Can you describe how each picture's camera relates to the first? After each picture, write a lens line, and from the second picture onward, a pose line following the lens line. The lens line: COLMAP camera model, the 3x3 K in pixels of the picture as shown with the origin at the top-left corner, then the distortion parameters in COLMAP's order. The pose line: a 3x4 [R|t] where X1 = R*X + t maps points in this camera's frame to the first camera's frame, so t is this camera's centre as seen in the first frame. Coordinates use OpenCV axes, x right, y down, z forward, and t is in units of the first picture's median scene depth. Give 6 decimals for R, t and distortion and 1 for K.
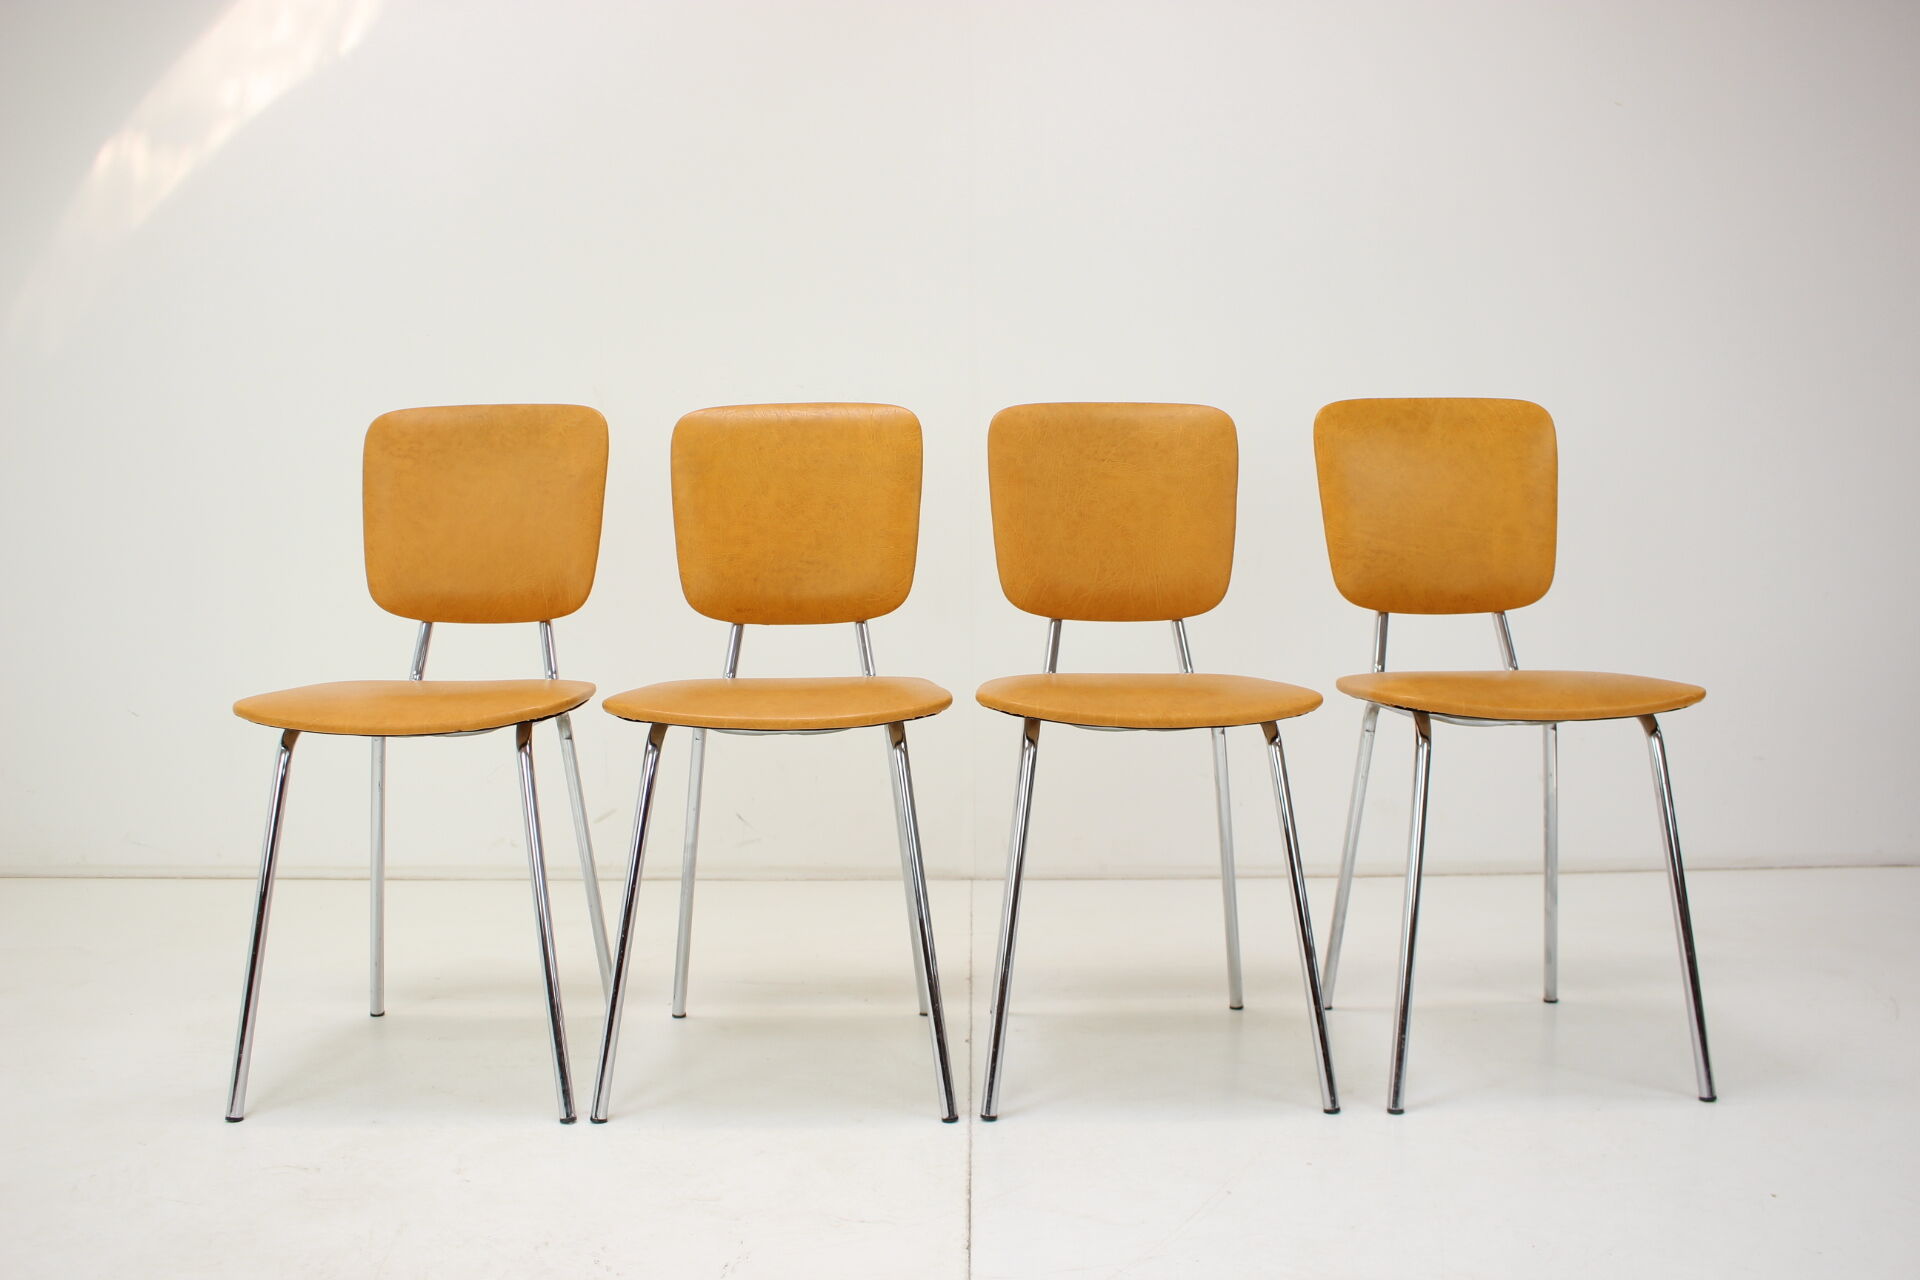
lens RADIAL K [[1703.3, 0, 960.0], [0, 1703.3, 640.0], [0, 0, 1]] dist [-0.142221, 0.008595]
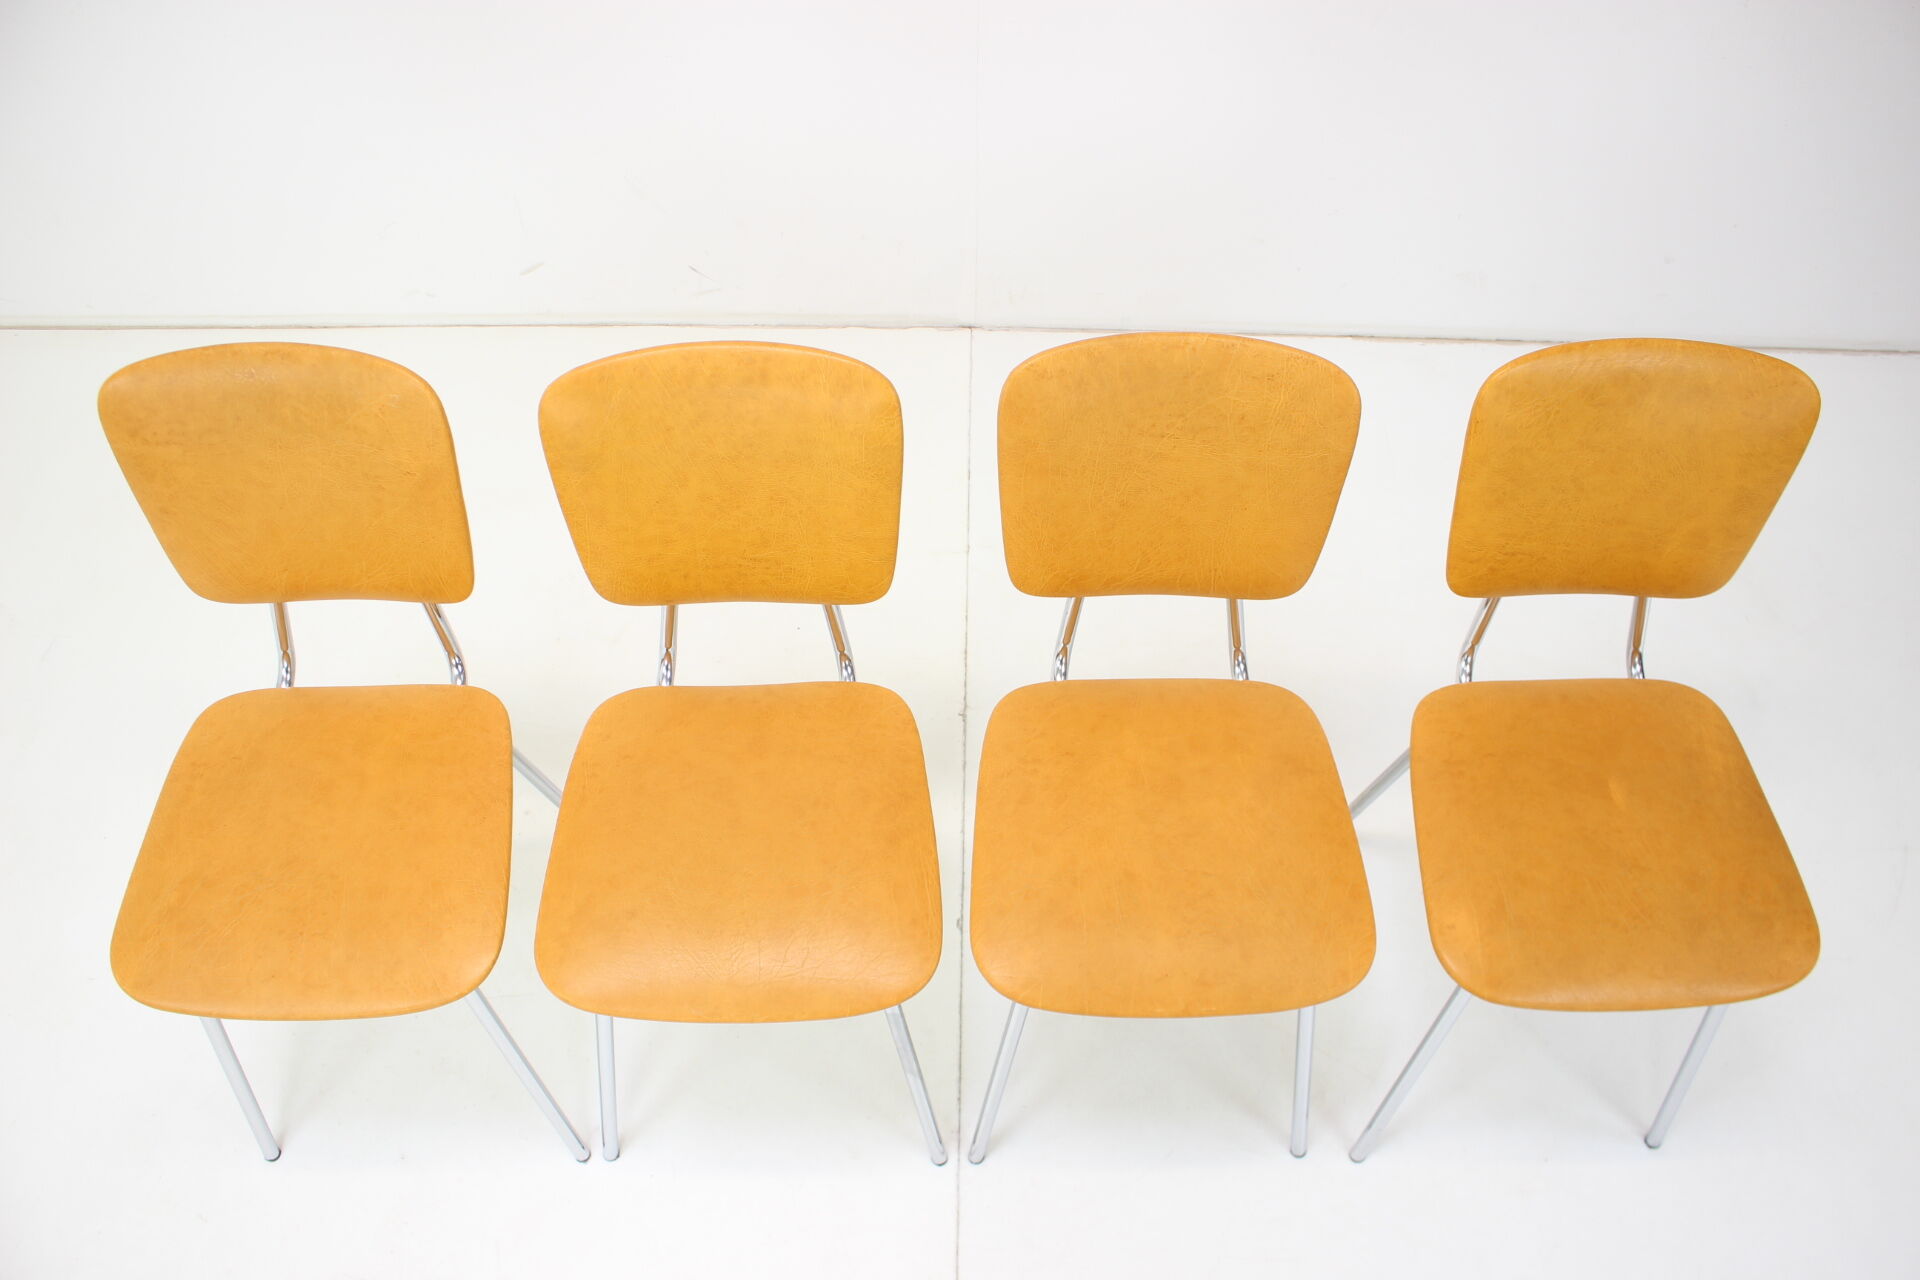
lens RADIAL K [[1582.8, 0, 960.0], [0, 1582.8, 640.0], [0, 0, 1]] dist [-0.142621, 0.085381]
pose [[0.999937, 0.010517, 0.003954, -0.000384], [-0.009456, 0.597730, 0.801642, -0.579344], [0.006068, -0.801629, 0.597791, 0.553167]]
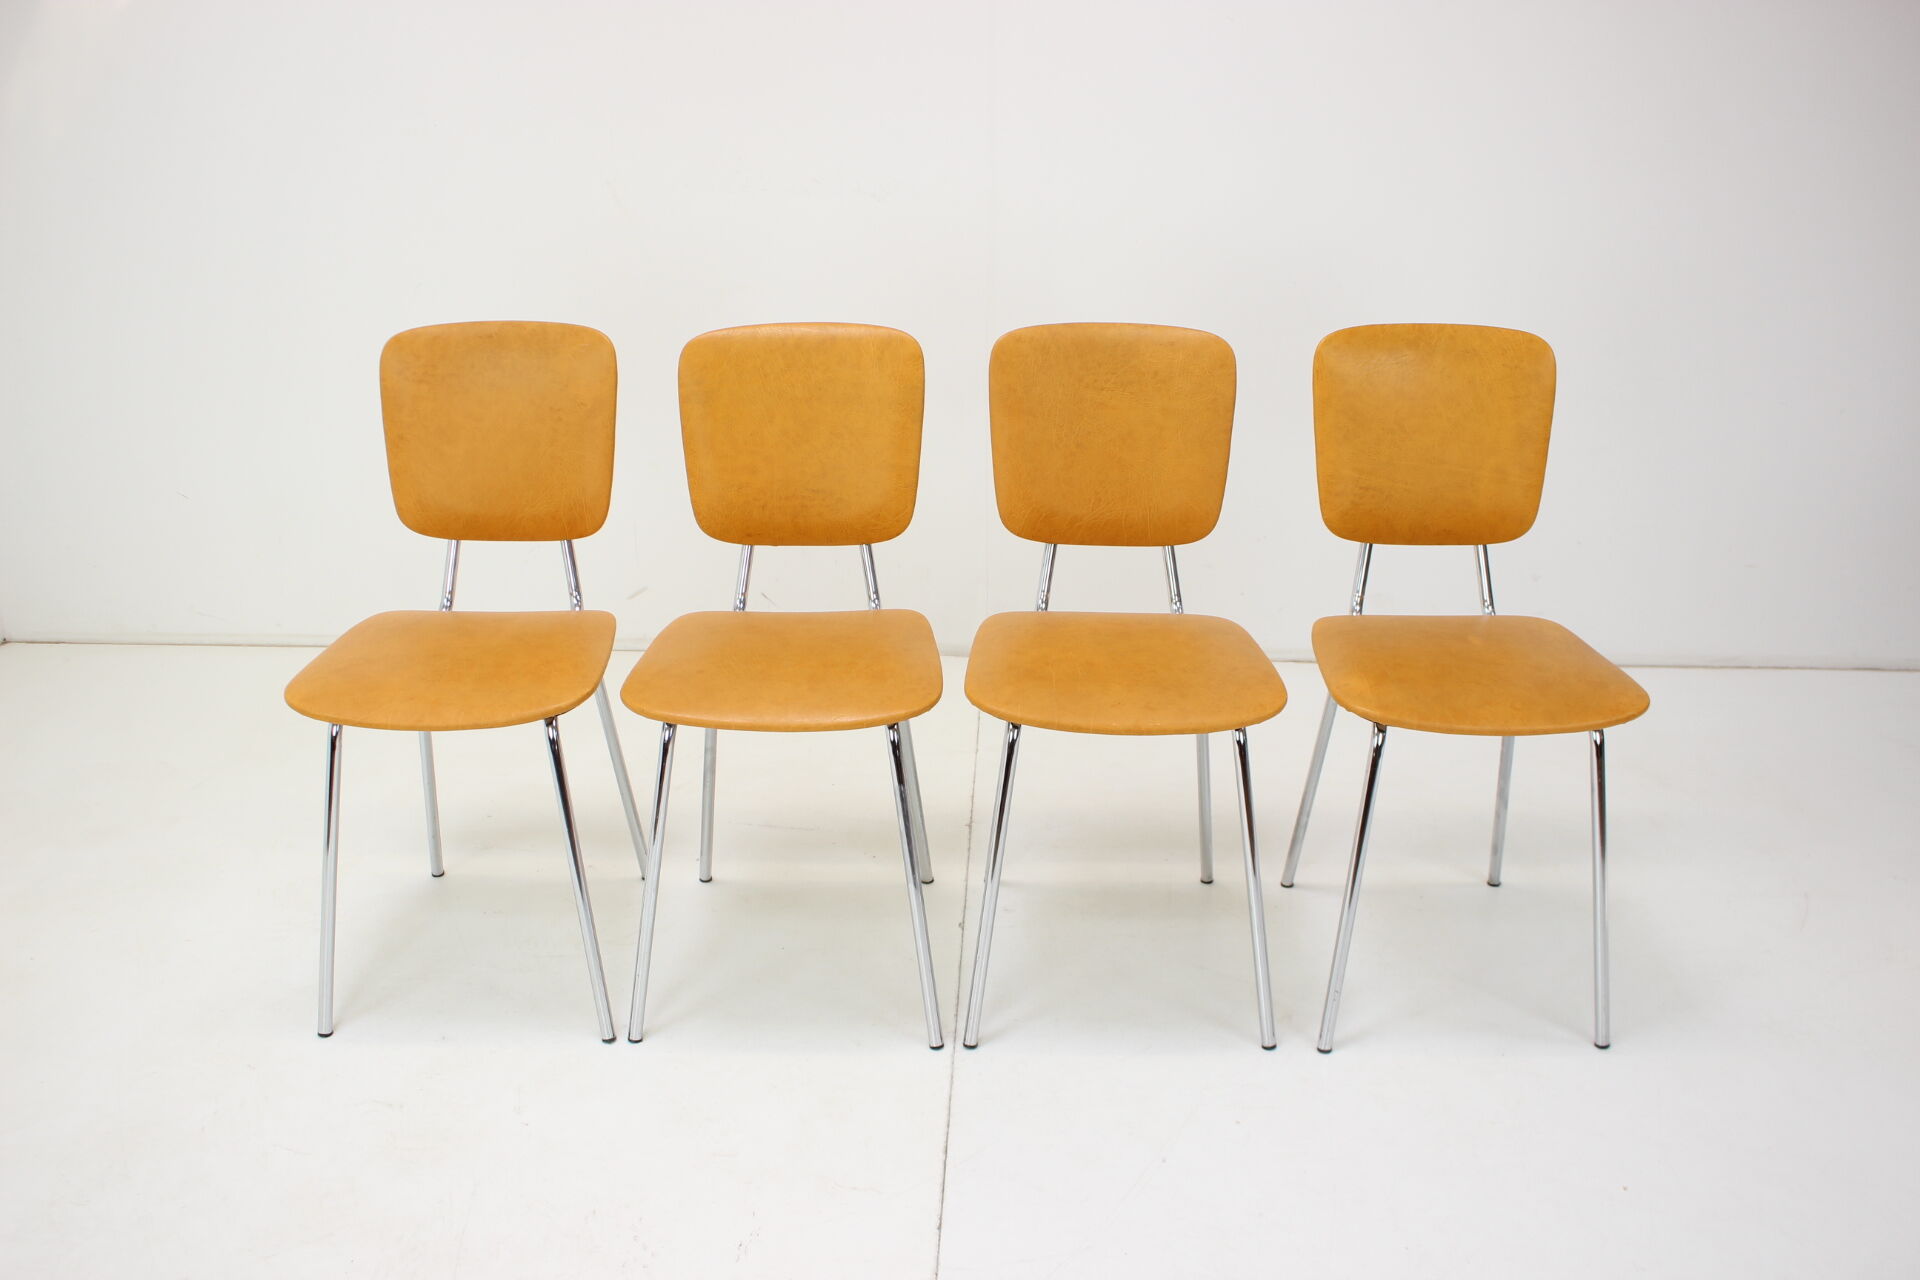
lens RADIAL K [[1703.3, 0, 960.0], [0, 1703.3, 640.0], [0, 0, 1]] dist [-0.142221, 0.008595]
pose [[0.999386, 0.018664, -0.029650, 0.032495], [-0.008239, 0.947751, 0.318904, -0.289612], [0.034053, -0.318464, 0.947323, -0.010495]]
